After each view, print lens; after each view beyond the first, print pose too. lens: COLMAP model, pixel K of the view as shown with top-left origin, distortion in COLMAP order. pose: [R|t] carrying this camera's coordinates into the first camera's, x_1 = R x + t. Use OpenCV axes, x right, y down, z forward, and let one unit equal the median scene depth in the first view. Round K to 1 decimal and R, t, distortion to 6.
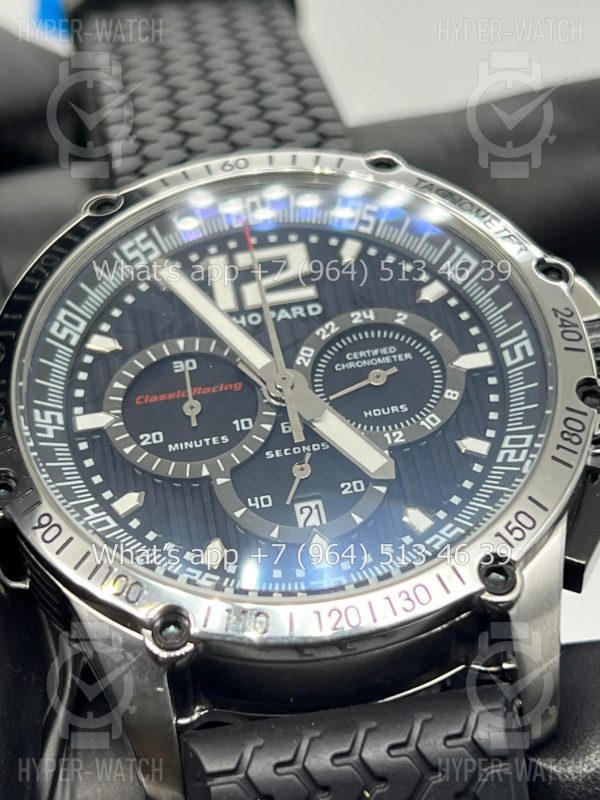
lens RADIAL K [[1949.2, 0, 298.8], [0, 1949.2, 395.6], [0, 0, 1]] dist [0.227082, 0.000000]
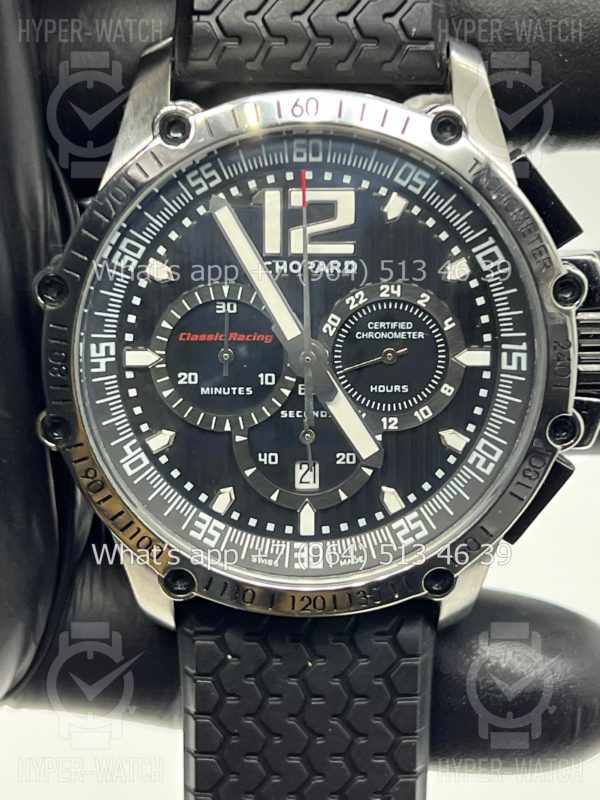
lens RADIAL K [[1949.2, 0, 292.2], [0, 1949.2, 394.3], [0, 0, 1]] dist [0.227082, 0.000000]
pose [[0.983511, 0.168067, 0.066784, -0.089753], [-0.164802, 0.680813, 0.713676, -0.812225], [0.074479, -0.712914, 0.697285, 0.179851]]
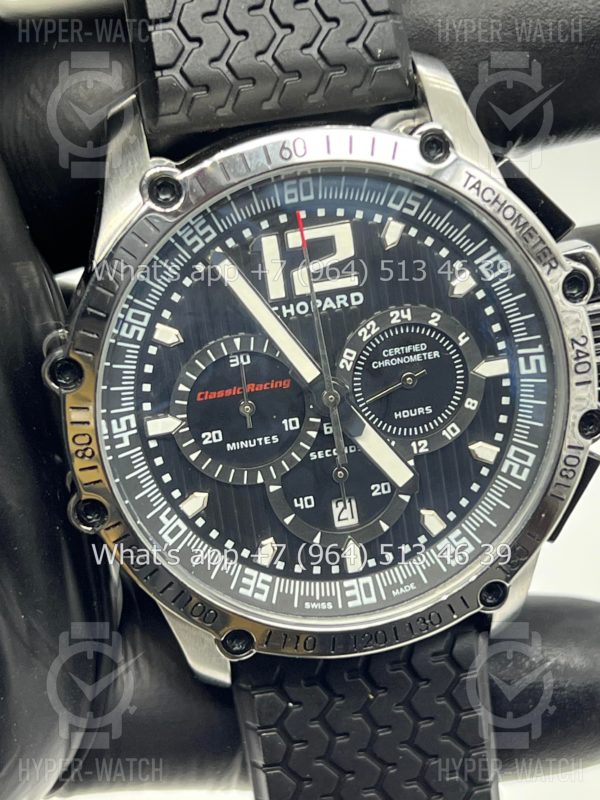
lens RADIAL K [[1949.2, 0, 297.6], [0, 1949.2, 403.1], [0, 0, 1]] dist [0.227082, 0.000000]
pose [[0.985862, -0.002980, 0.167535, -0.216990], [-0.119825, 0.686363, 0.717320, -0.818107], [-0.117128, -0.727253, 0.676301, 0.228584]]
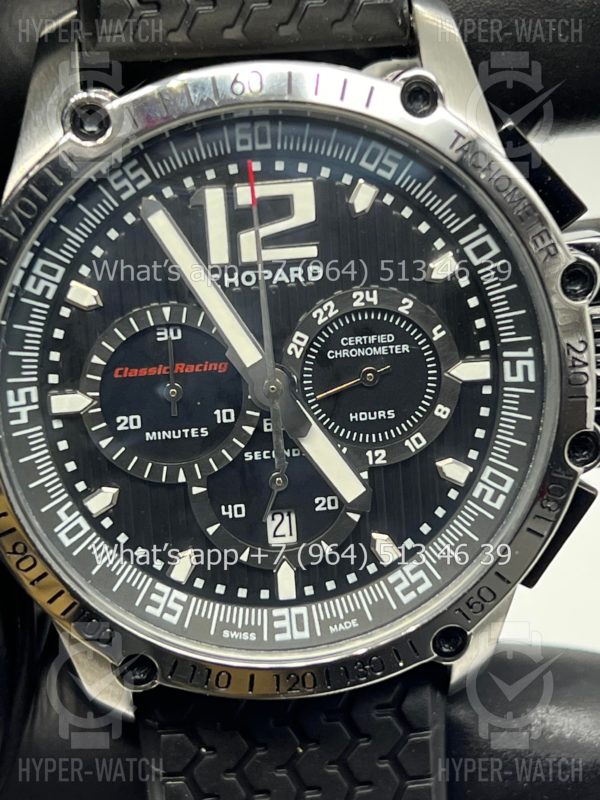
lens RADIAL K [[1949.2, 0, 298.3], [0, 1949.2, 401.8], [0, 0, 1]] dist [0.227082, 0.000000]
pose [[0.989666, 0.089058, 0.112380, -0.101281], [-0.142660, 0.690511, 0.709114, -0.678600], [-0.014447, -0.717818, 0.696081, 0.330468]]
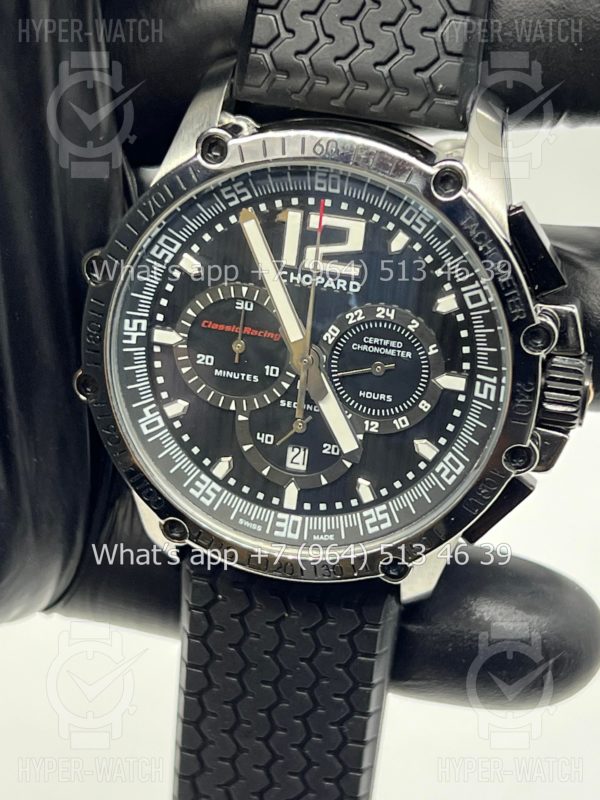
lens RADIAL K [[1949.2, 0, 295.0], [0, 1949.2, 388.8], [0, 0, 1]] dist [0.227082, 0.000000]
pose [[0.945989, 0.316529, -0.070098, 0.084097], [-0.137428, 0.587354, 0.797577, -1.046256], [0.293629, -0.744866, 0.599130, 0.191573]]
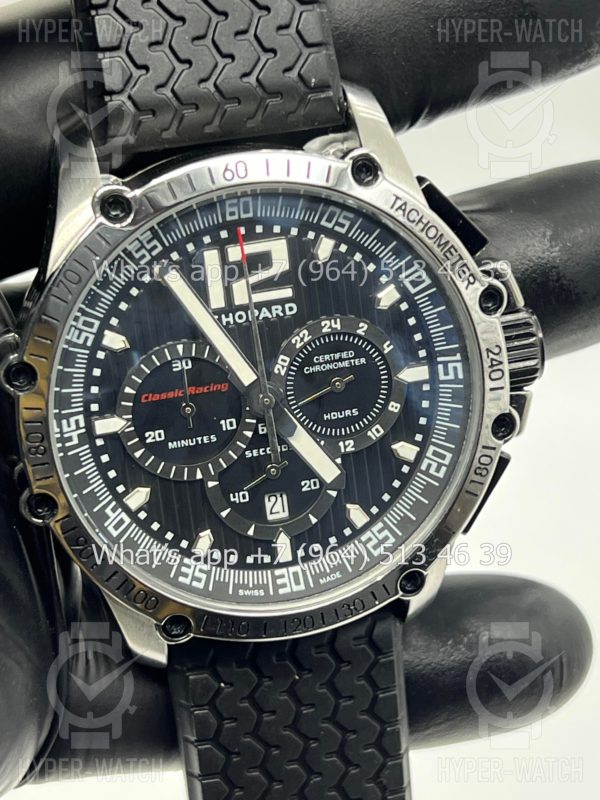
lens RADIAL K [[1949.2, 0, 300.1], [0, 1949.2, 394.3], [0, 0, 1]] dist [0.227082, 0.000000]
pose [[0.972201, 0.004532, 0.234104, -0.273937], [-0.174569, 0.680356, 0.711787, -0.887028], [-0.156048, -0.732868, 0.662234, 0.184165]]
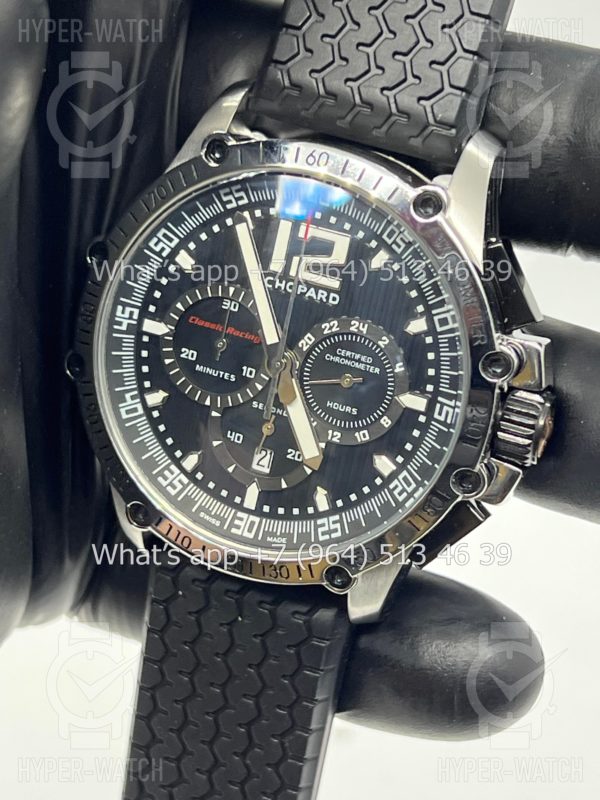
lens RADIAL K [[1949.2, 0, 302.5], [0, 1949.2, 405.5], [0, 0, 1]] dist [0.227082, 0.000000]
pose [[0.879252, 0.430065, -0.204844, 0.300608], [-0.137102, 0.640293, 0.755797, -1.026730], [0.456202, -0.636451, 0.621941, 0.134059]]
